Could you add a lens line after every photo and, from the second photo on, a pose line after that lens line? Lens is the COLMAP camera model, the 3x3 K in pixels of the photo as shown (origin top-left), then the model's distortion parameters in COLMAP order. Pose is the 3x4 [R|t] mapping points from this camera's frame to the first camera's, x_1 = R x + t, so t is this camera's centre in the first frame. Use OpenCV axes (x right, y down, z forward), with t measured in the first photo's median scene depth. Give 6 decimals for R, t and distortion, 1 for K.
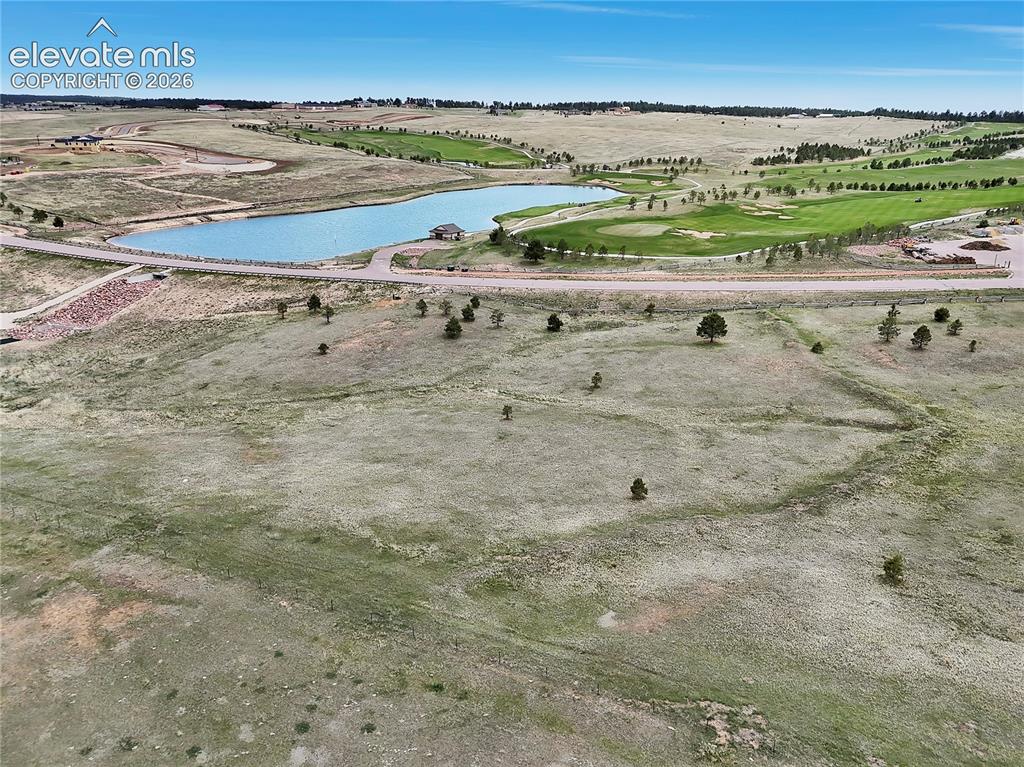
lens RADIAL K [[760.8, 0, 509.3], [0, 760.8, 385.9], [0, 0, 1]] dist [0.070643, -0.064225]
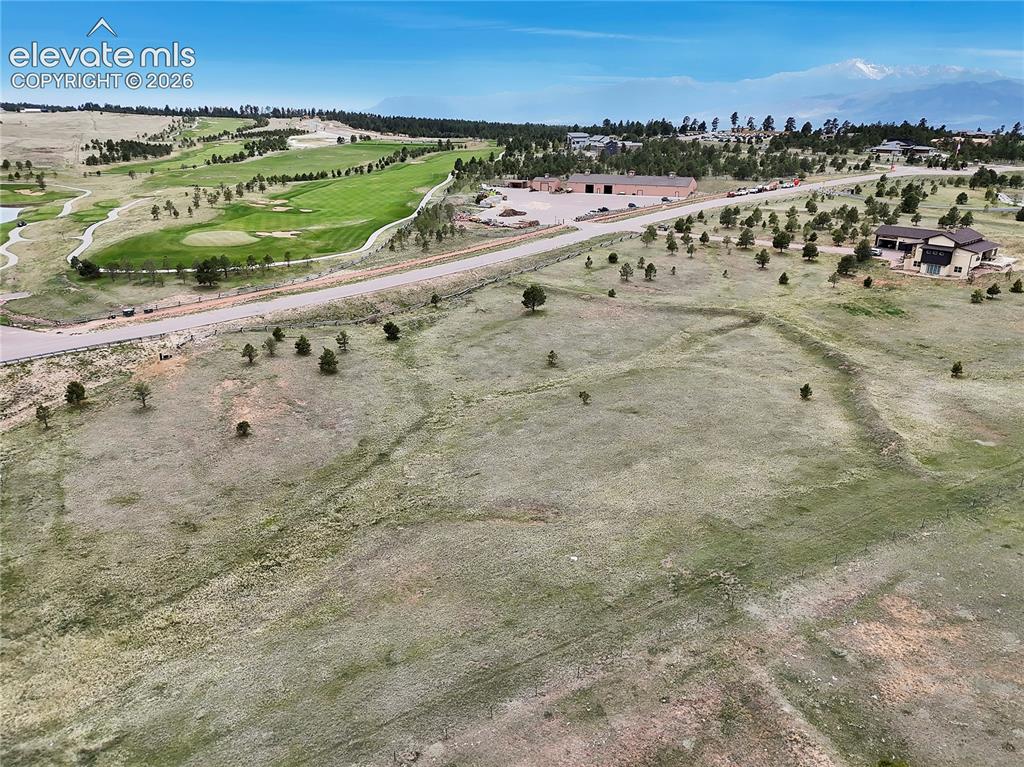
lens RADIAL K [[760.8, 0, 509.7], [0, 760.8, 384.1], [0, 0, 1]] dist [0.070643, -0.064225]
pose [[0.567450, -0.284810, 0.772583, -0.351288], [0.281561, 0.948831, 0.142981, -0.065598], [-0.773773, 0.136394, 0.618605, 0.171761]]
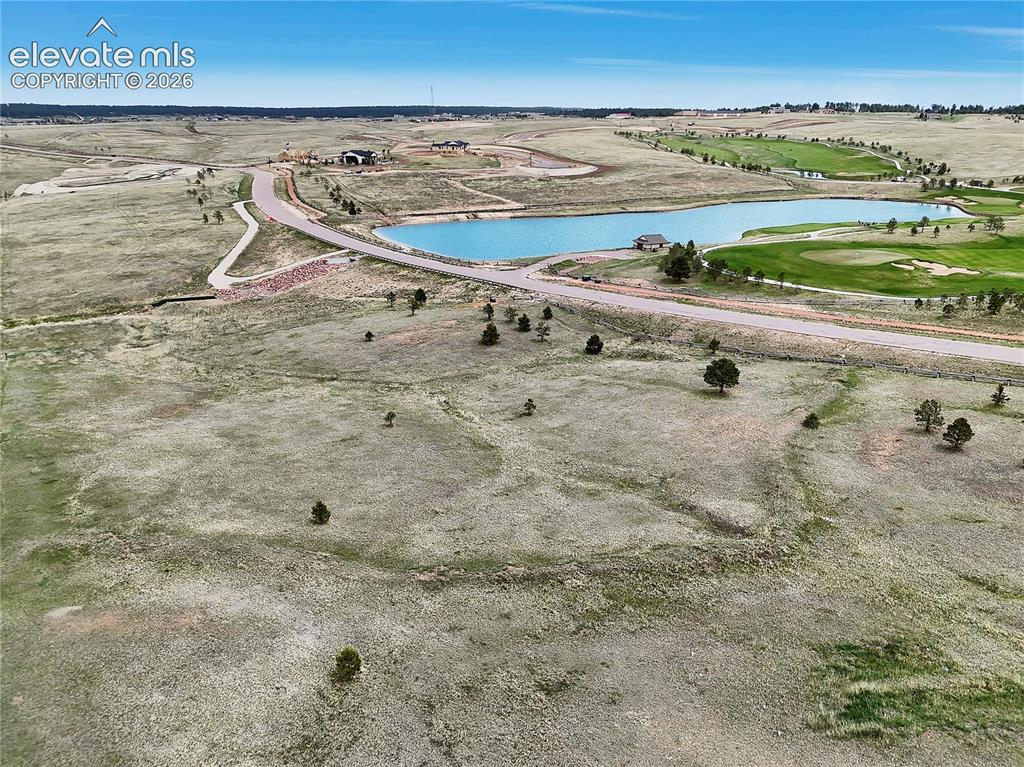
lens RADIAL K [[760.8, 0, 511.0], [0, 760.8, 383.5], [0, 0, 1]] dist [0.070643, -0.064225]
pose [[0.859517, 0.167516, -0.482875, 0.242559], [-0.172839, 0.984369, 0.033839, -0.028481], [0.480996, 0.054374, 0.875035, 0.083563]]
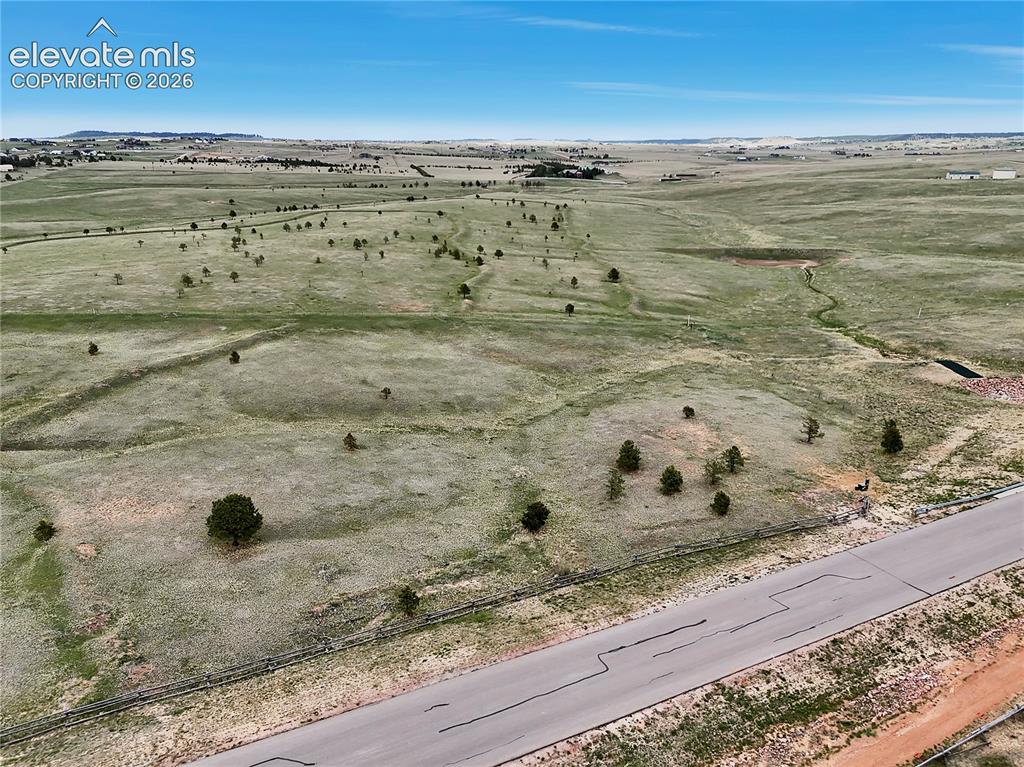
lens RADIAL K [[760.8, 0, 511.4], [0, 760.8, 363.6], [0, 0, 1]] dist [0.070643, -0.064225]
pose [[-0.769611, 0.179887, -0.612649, 0.223011], [-0.220663, 0.825445, 0.519565, -0.261086], [0.599172, 0.535052, -0.595577, 0.718447]]
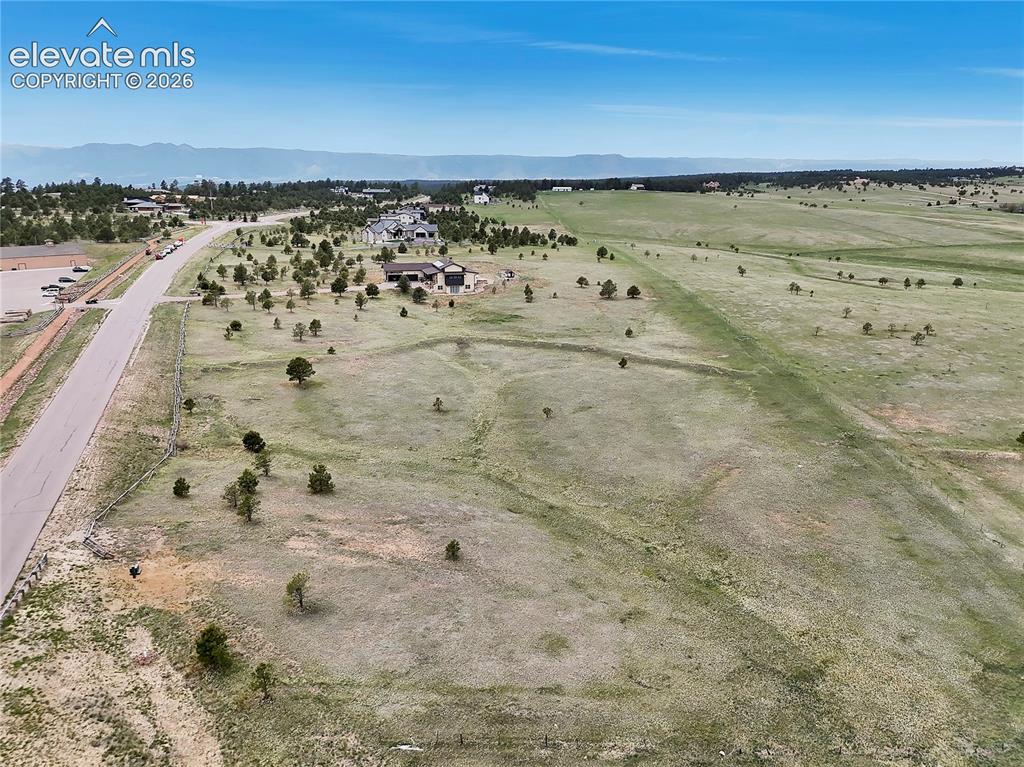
lens RADIAL K [[760.8, 0, 513.0], [0, 760.8, 392.2], [0, 0, 1]] dist [0.070643, -0.064225]
pose [[-0.505255, -0.250421, 0.825837, -0.398126], [0.285855, 0.854378, 0.433965, -0.220439], [-0.814251, 0.455332, -0.360095, 0.595110]]
